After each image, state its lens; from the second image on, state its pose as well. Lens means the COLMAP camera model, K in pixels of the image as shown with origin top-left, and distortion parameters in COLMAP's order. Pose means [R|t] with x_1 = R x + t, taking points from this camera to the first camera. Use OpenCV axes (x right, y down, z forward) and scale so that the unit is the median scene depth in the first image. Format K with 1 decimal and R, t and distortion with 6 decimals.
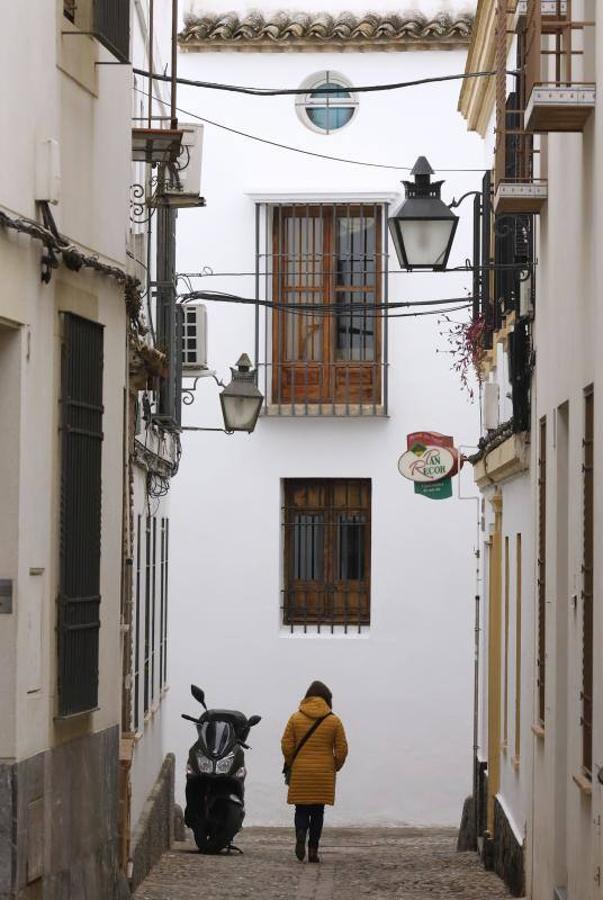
lens RADIAL K [[1921.6, 0, 303.7], [0, 1921.6, 450.3], [0, 0, 1]] dist [-0.038379, 0.000000]
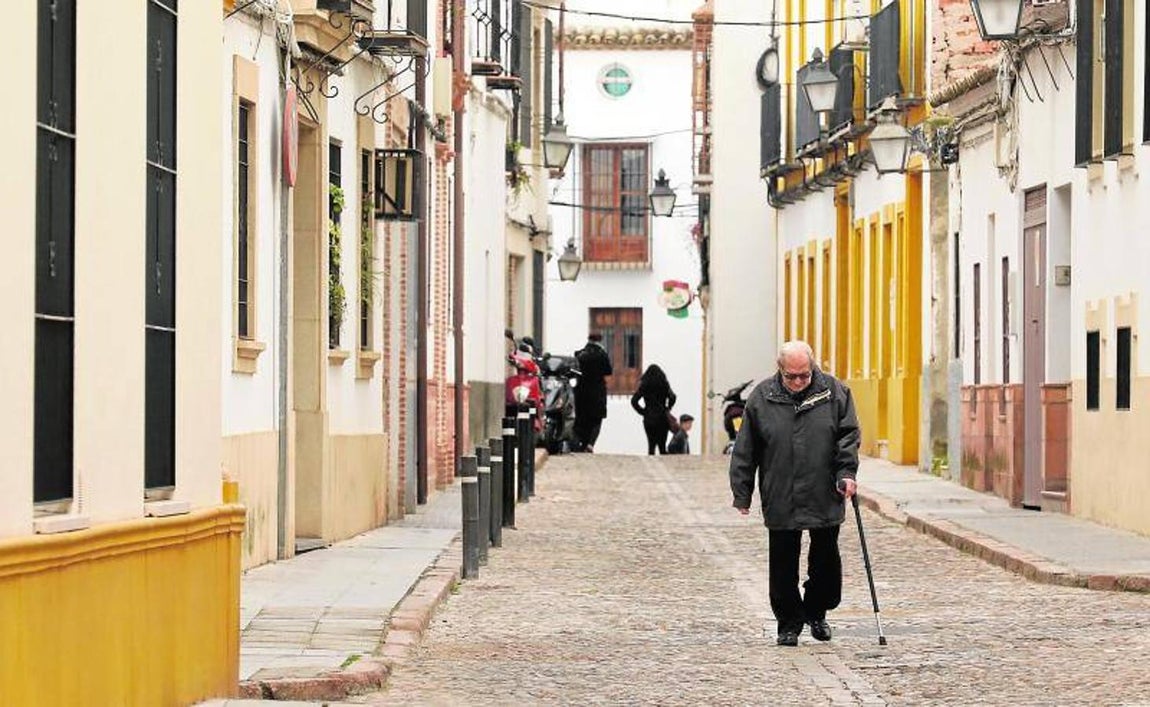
lens RADIAL K [[5334.1, 0, 574.5], [0, 5334.1, 352.2], [0, 0, 1]] dist [-0.092218, 0.000000]
pose [[0.999860, -0.004430, 0.016134, -0.099221], [0.004089, 0.999768, 0.021148, -0.044498], [-0.016224, -0.021079, 0.999646, -3.638508]]
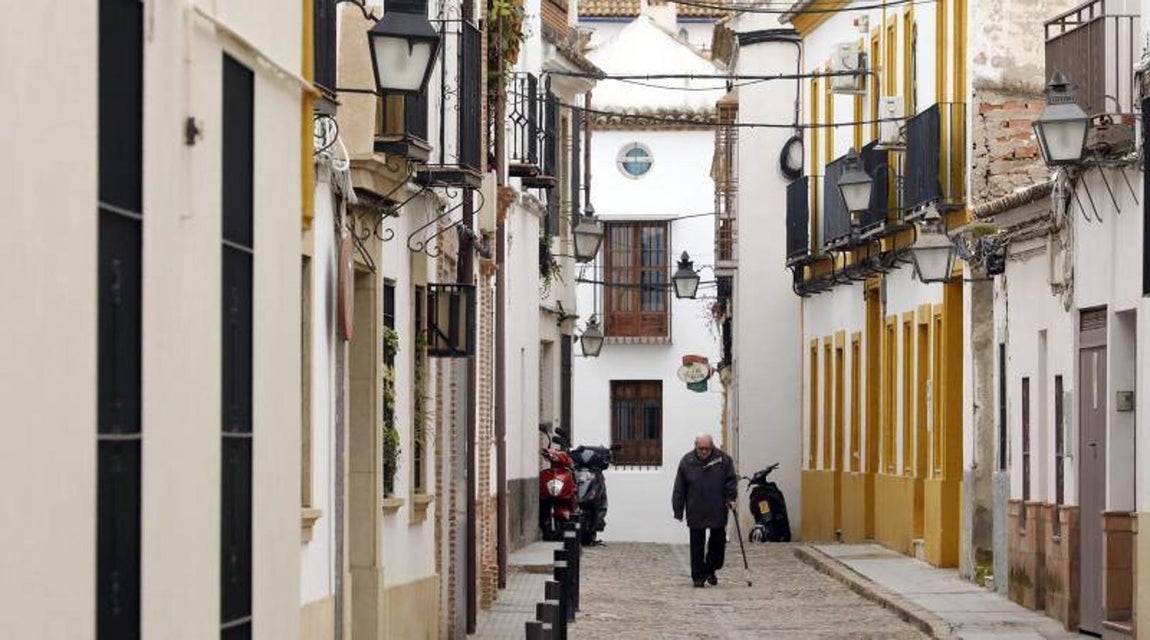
lens RADIAL K [[4802.2, 0, 571.7], [0, 4802.2, 322.8], [0, 0, 1]] dist [0.013061, 0.000000]
pose [[0.999771, -0.005967, 0.020555, -0.134034], [0.005605, 0.999829, 0.017621, -0.112822], [-0.020656, -0.017502, 0.999633, -3.296163]]
